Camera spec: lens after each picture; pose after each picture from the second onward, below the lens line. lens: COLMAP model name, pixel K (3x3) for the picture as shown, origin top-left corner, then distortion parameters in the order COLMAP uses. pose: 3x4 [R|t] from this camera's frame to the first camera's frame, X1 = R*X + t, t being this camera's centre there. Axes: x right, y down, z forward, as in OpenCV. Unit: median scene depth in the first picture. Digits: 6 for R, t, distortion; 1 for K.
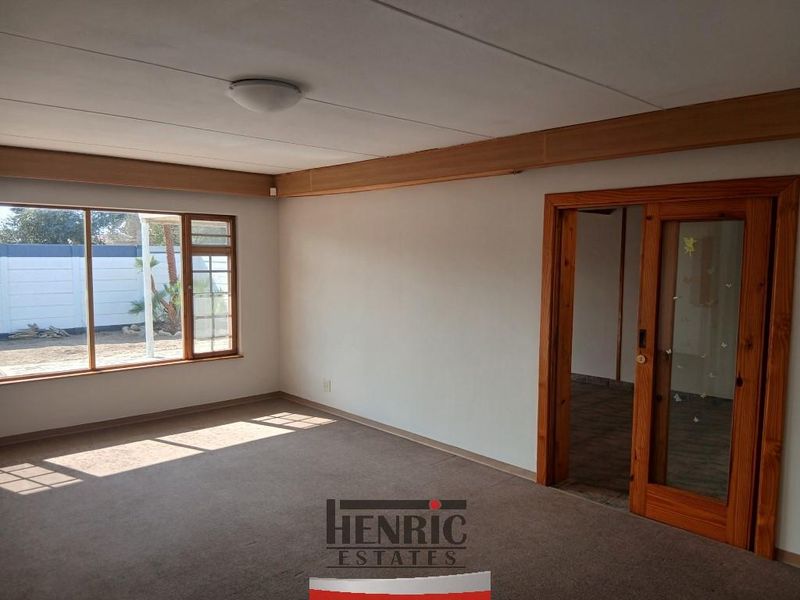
lens RADIAL K [[606.6, 0, 400.0], [0, 606.6, 300.0], [0, 0, 1]] dist [-0.001752, -0.007704]
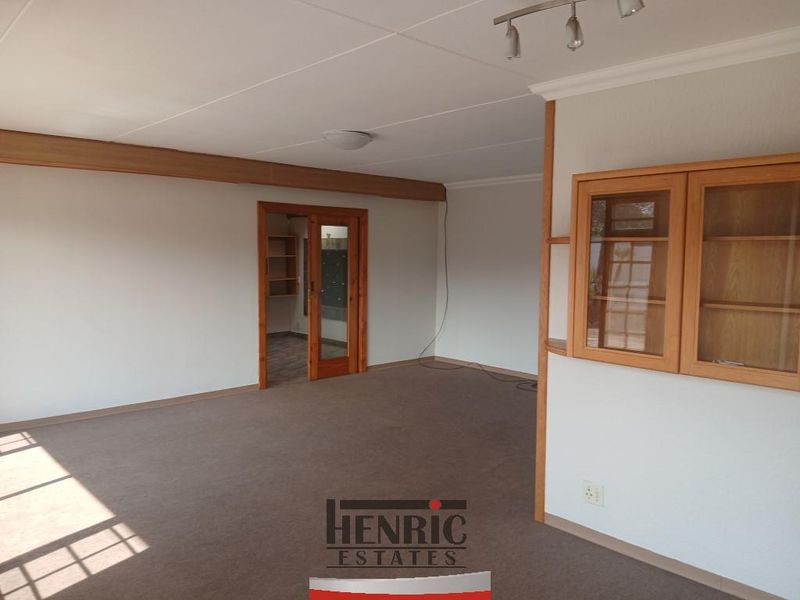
lens RADIAL K [[606.6, 0, 400.0], [0, 606.6, 300.0], [0, 0, 1]] dist [-0.001752, -0.007704]
pose [[-0.002396, -0.080853, 0.996723, -1.265934], [0.070554, 0.994228, 0.080820, -0.022500], [-0.997505, 0.070517, 0.003322, 0.620242]]
